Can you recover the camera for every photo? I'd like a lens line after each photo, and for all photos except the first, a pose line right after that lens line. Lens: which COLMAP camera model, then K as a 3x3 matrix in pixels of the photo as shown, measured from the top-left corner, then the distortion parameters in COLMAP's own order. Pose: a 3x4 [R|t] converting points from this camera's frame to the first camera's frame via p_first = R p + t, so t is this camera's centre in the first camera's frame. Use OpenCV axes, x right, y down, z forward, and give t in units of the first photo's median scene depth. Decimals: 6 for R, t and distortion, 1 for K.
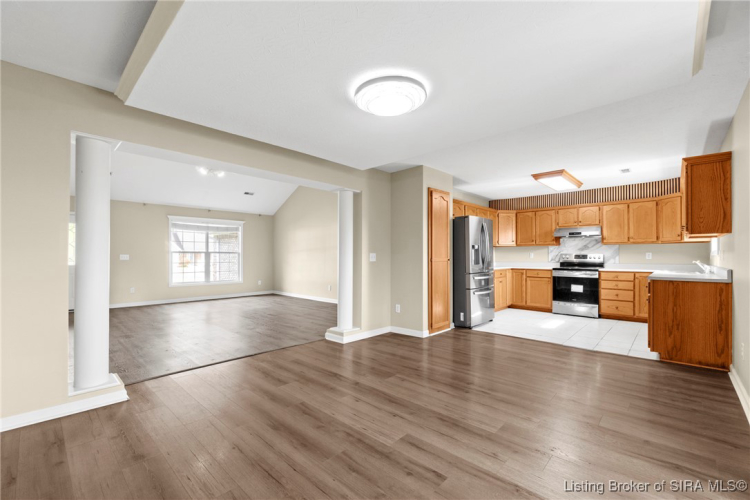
lens RADIAL K [[324.5, 0, 378.0], [0, 324.5, 254.3], [0, 0, 1]] dist [-0.003536, 0.000509]
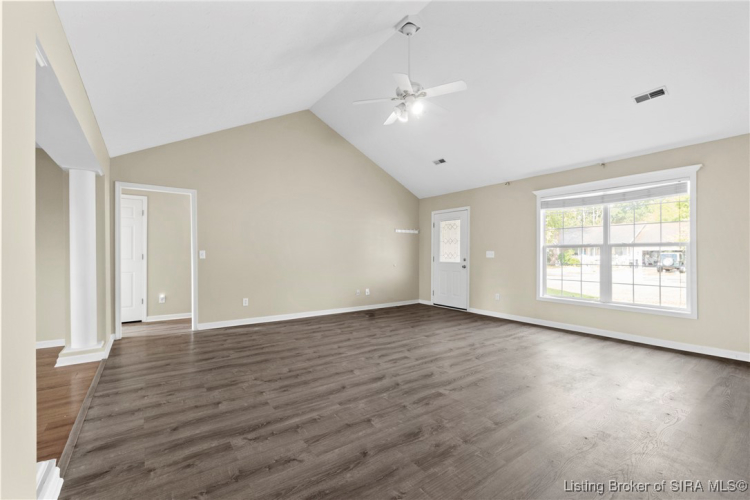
lens RADIAL K [[324.5, 0, 372.9], [0, 324.5, 251.5], [0, 0, 1]] dist [-0.003536, 0.000509]
pose [[-0.205229, -0.006995, -0.978689, 0.061062], [0.009914, 0.999908, -0.009225, 0.005147], [0.978664, -0.011596, -0.205141, 0.742512]]
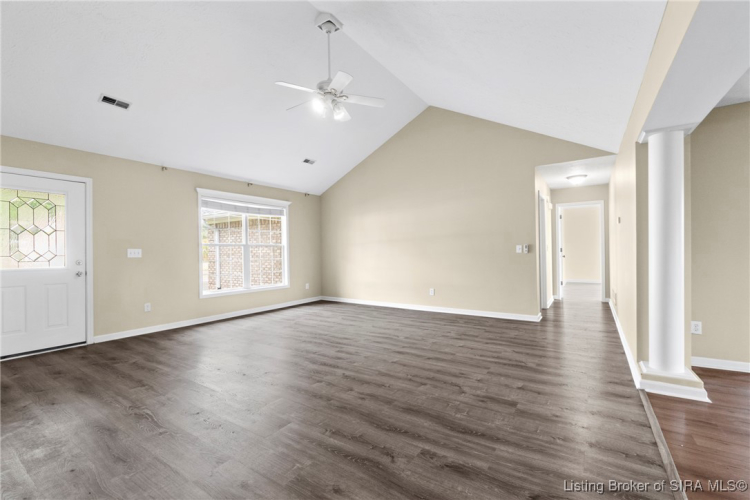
lens RADIAL K [[324.5, 0, 377.9], [0, 324.5, 249.5], [0, 0, 1]] dist [-0.003536, 0.000509]
pose [[0.985467, -0.009474, 0.169603, -0.369814], [0.008520, 0.999944, 0.006351, 0.001503], [-0.169654, -0.004814, 0.985492, 0.275852]]
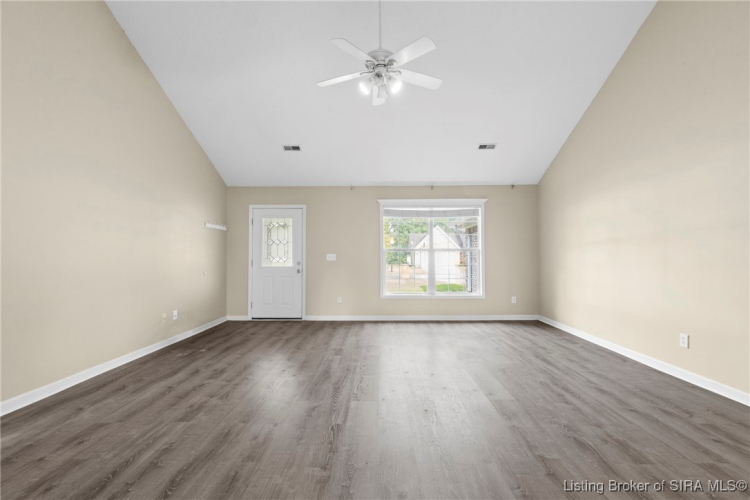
lens RADIAL K [[324.5, 0, 378.8], [0, 324.5, 253.2], [0, 0, 1]] dist [-0.003536, 0.000509]
pose [[0.673819, -0.009551, -0.738835, -0.102613], [0.009964, 0.999943, -0.003839, 0.002701], [0.738830, -0.004775, 0.673875, 0.467130]]
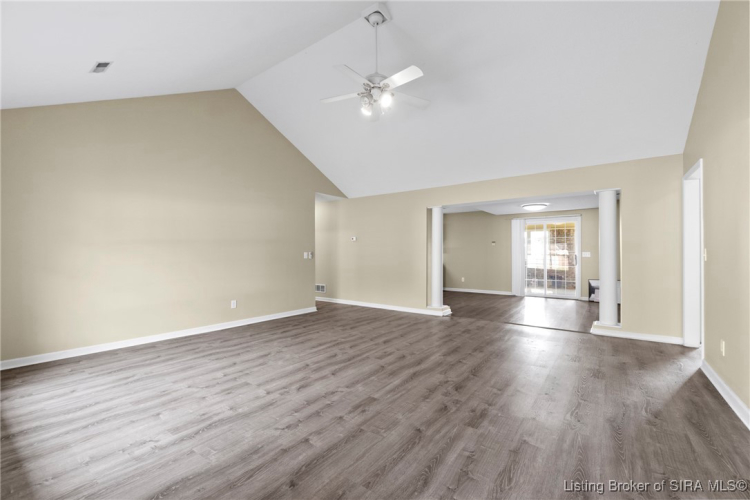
lens RADIAL K [[324.5, 0, 369.4], [0, 324.5, 254.8], [0, 0, 1]] dist [-0.003536, 0.000509]
pose [[-0.101328, 0.003049, 0.994848, -0.753761], [-0.007156, 0.999967, -0.003793, 0.007446], [-0.994827, -0.007504, -0.101303, 0.752424]]
